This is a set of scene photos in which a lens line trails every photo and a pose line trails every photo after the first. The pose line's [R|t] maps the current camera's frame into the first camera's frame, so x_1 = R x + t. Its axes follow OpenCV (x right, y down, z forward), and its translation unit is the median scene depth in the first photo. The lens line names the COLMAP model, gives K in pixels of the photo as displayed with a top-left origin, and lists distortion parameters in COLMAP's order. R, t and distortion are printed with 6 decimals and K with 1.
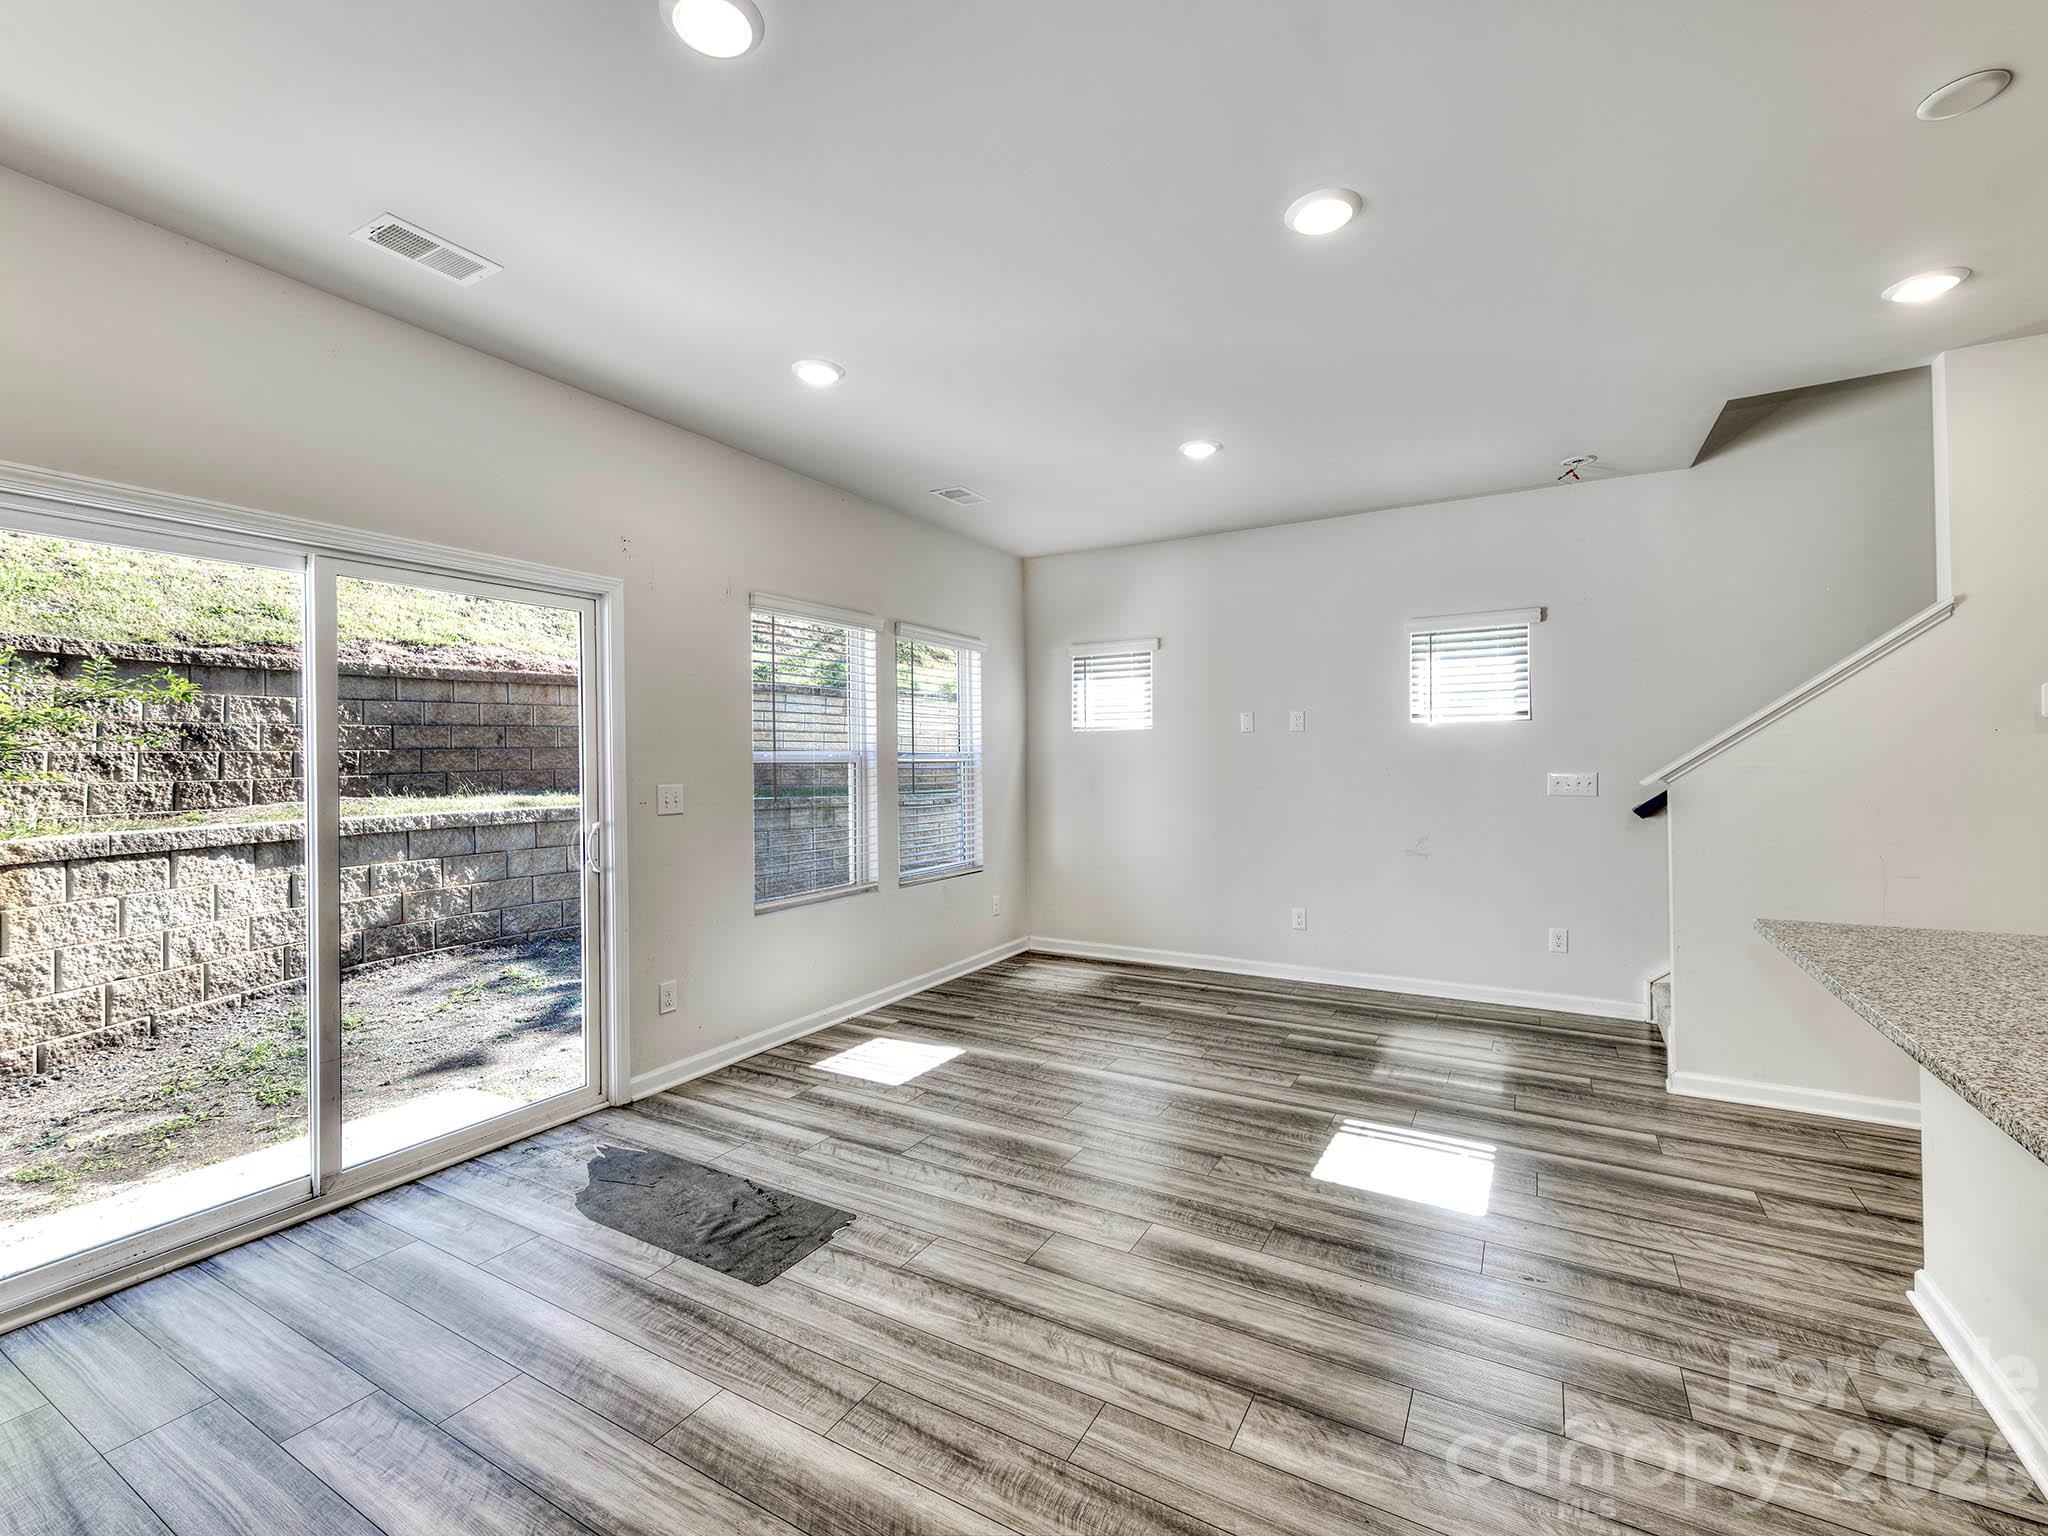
lens RADIAL K [[891.1, 0, 1020.3], [0, 891.1, 759.5], [0, 0, 1]] dist [0.016119, -0.005673]
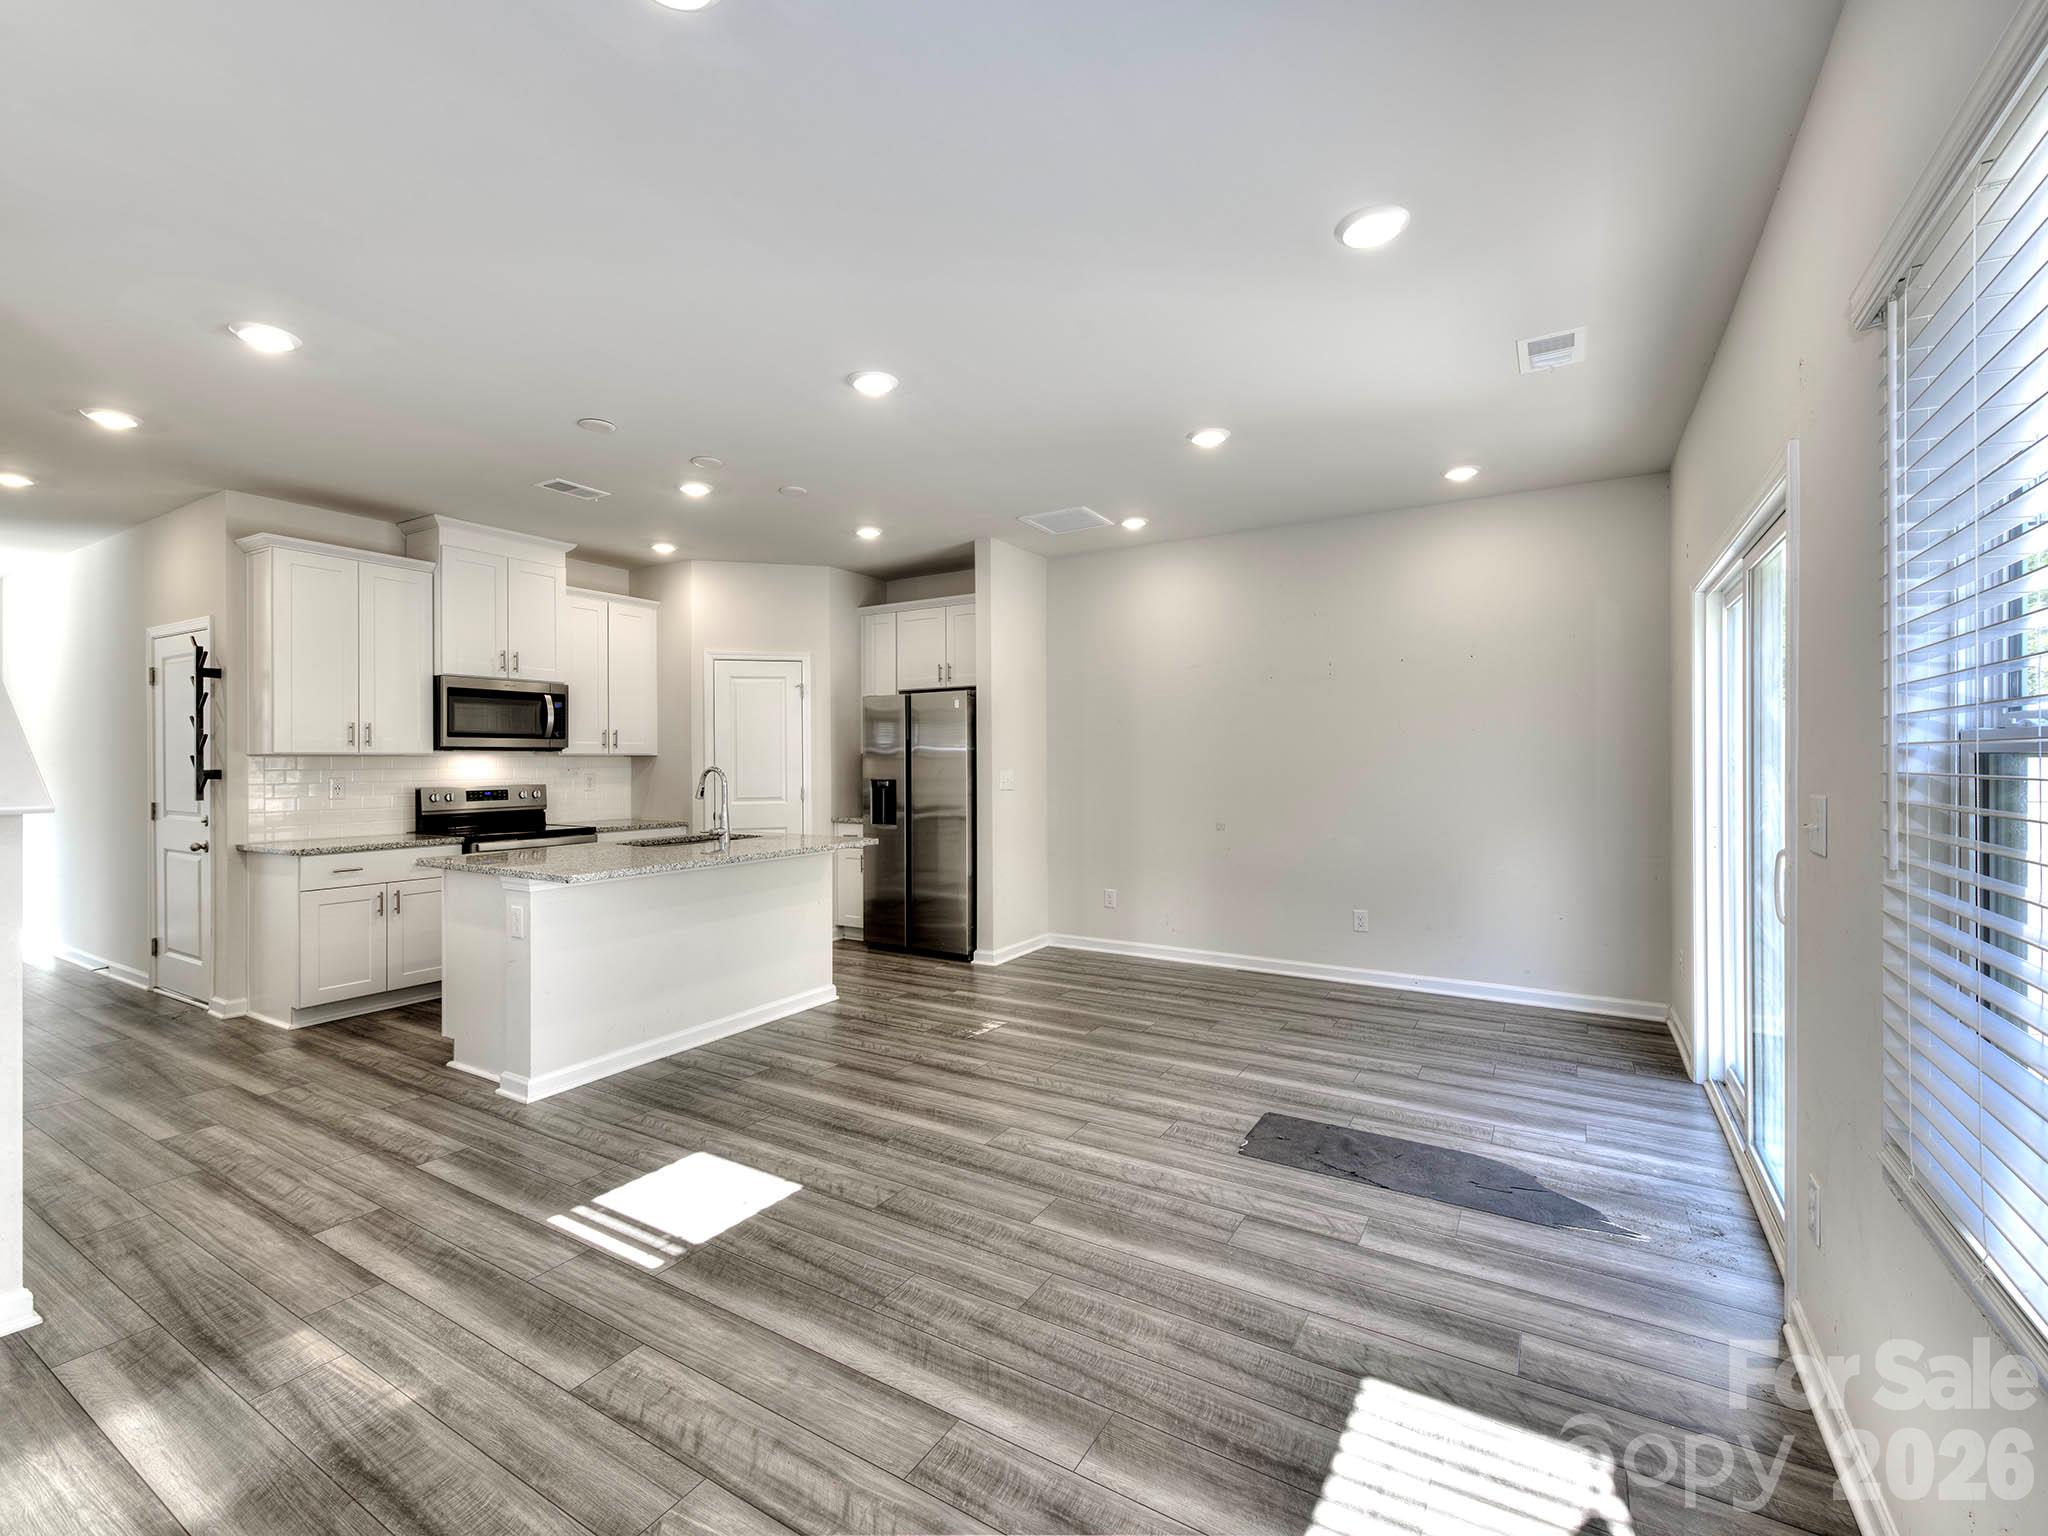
lens RADIAL K [[891.1, 0, 1020.3], [0, 891.1, 759.5], [0, 0, 1]] dist [0.016119, -0.005673]
pose [[-0.999686, 0.012162, 0.021903, 0.048881], [0.012147, 0.999926, -0.000819, 0.002910], [-0.021911, -0.000553, -0.999760, 1.586764]]
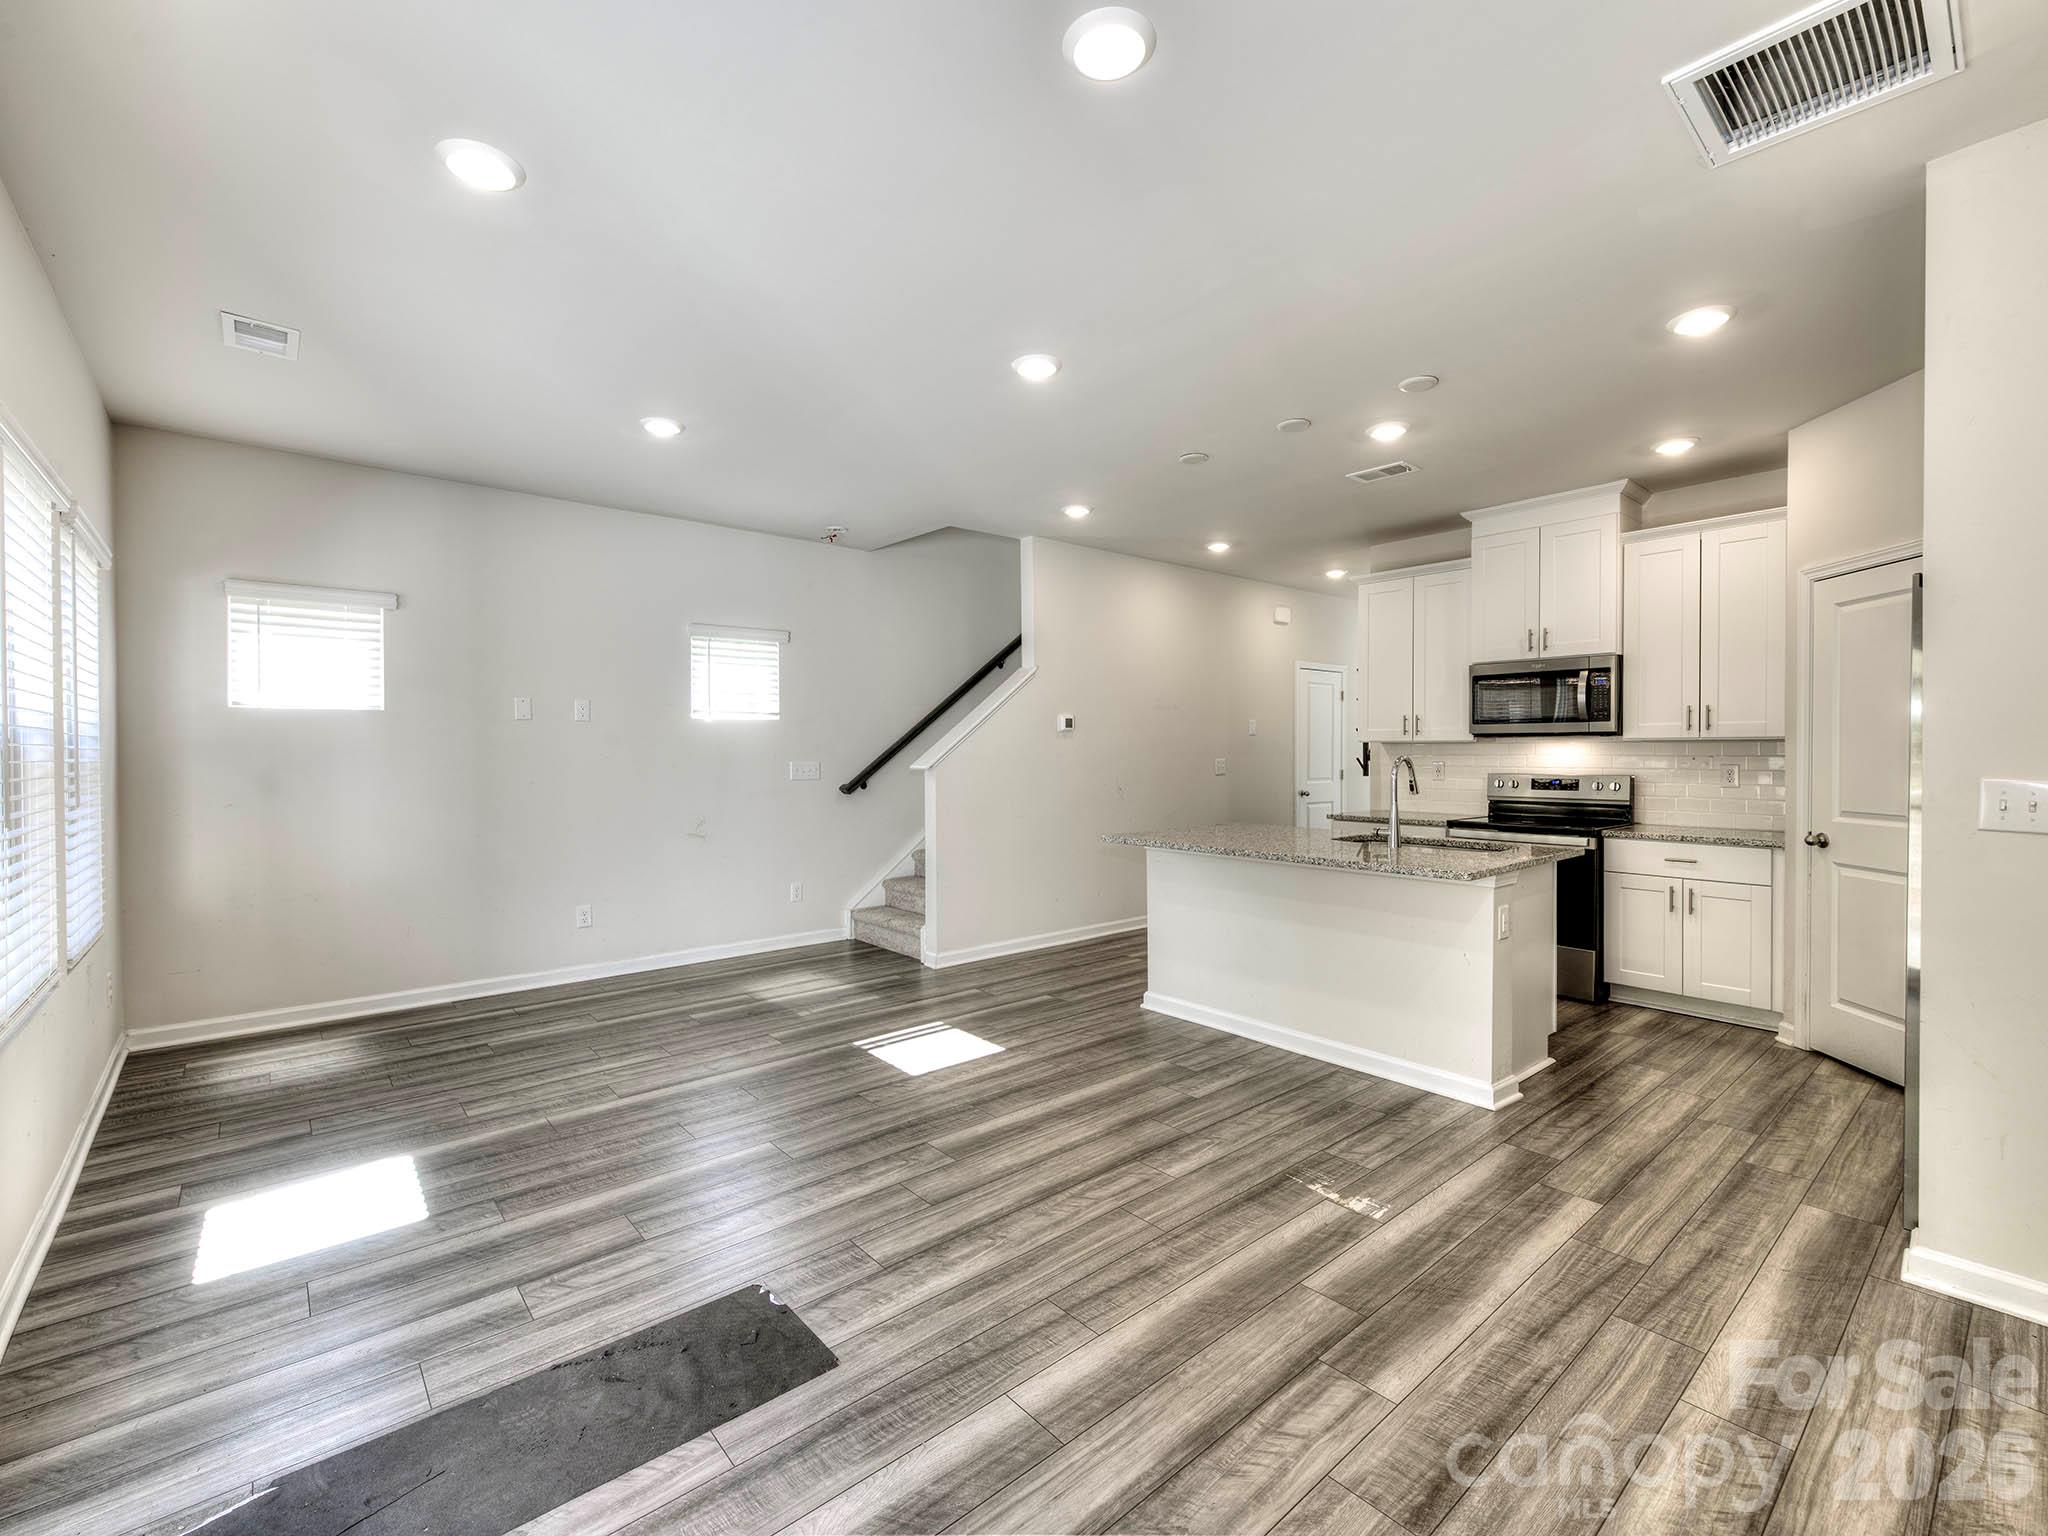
lens RADIAL K [[891.1, 0, 1020.3], [0, 891.1, 759.5], [0, 0, 1]] dist [0.016119, -0.005673]
pose [[0.334335, -0.003365, 0.942448, -0.660867], [-0.001470, 0.999991, 0.004092, 0.007499], [-0.942453, -0.002754, 0.334327, 0.356185]]
